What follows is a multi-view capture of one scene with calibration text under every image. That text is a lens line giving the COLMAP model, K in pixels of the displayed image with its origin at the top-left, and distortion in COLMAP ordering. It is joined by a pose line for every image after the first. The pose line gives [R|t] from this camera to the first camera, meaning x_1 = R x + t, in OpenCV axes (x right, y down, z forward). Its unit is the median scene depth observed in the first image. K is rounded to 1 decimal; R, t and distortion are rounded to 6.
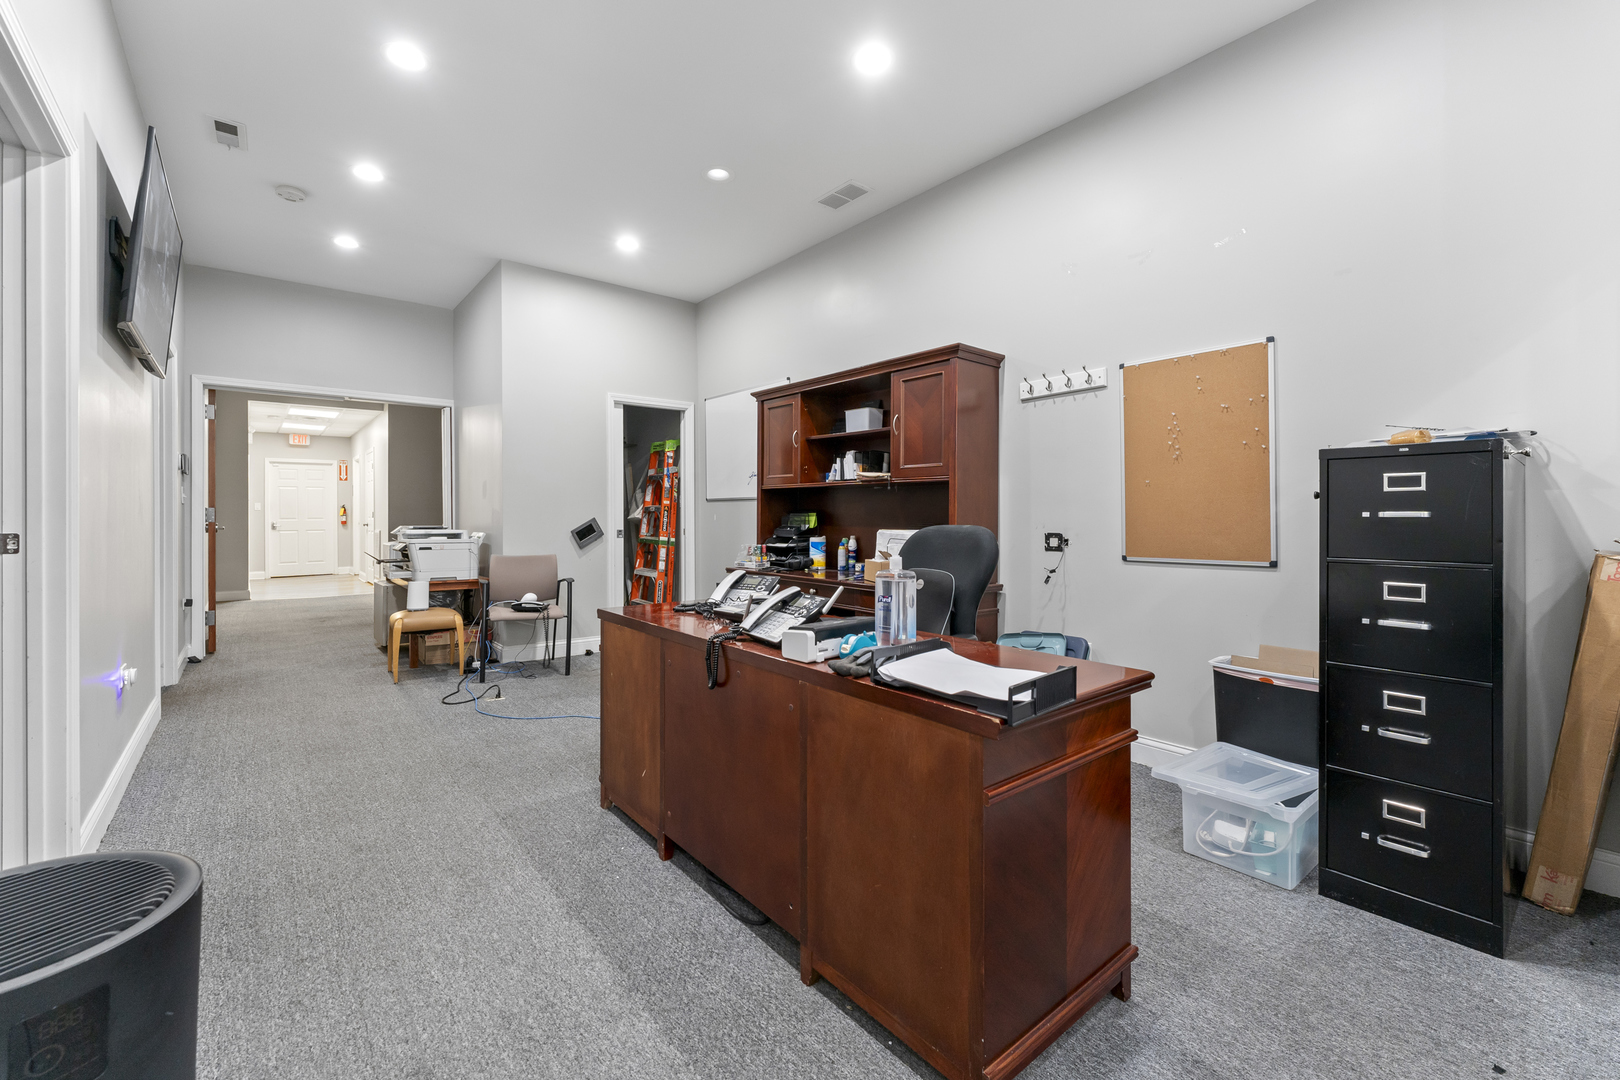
lens RADIAL K [[674.7, 0, 811.7], [0, 674.7, 519.1], [0, 0, 1]] dist [-0.017907, -0.000077]
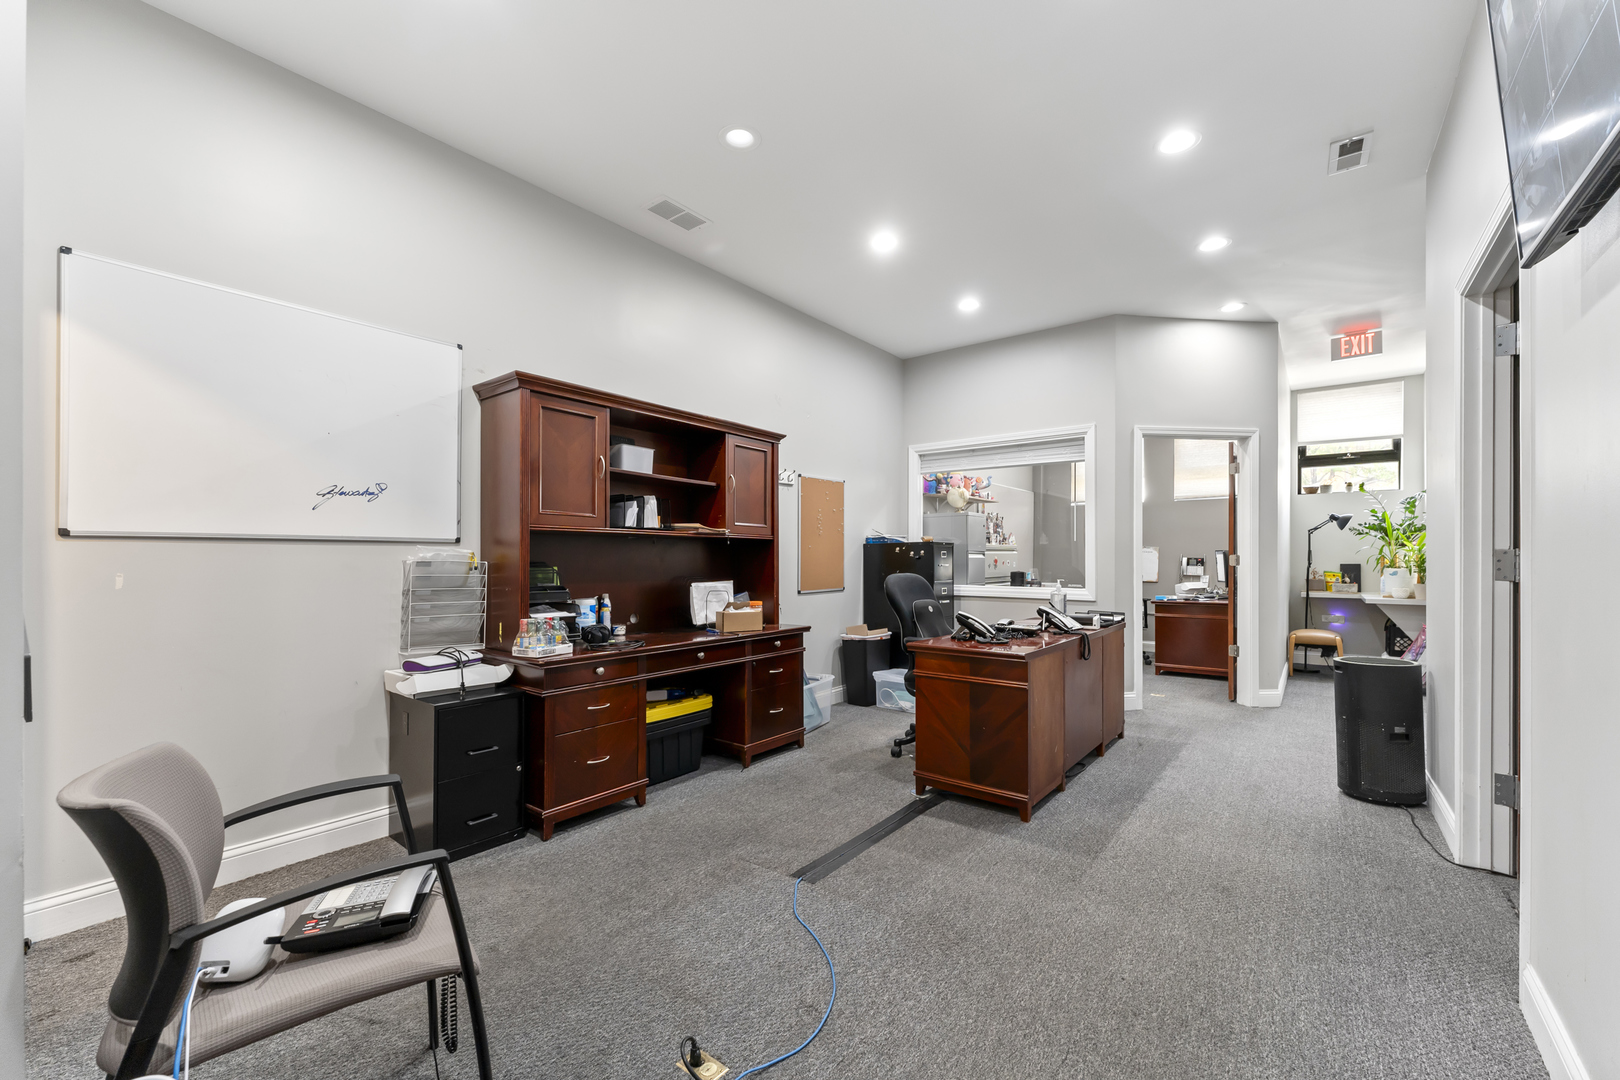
lens RADIAL K [[661.8, 0, 807.2], [0, 661.8, 550.5], [0, 0, 1]] dist [0.000907, 0.000134]
pose [[-0.217745, 0.007508, 0.975977, -0.459825], [0.000887, 0.999972, -0.007495, -0.012766], [-0.976005, -0.000767, -0.217746, 0.550336]]
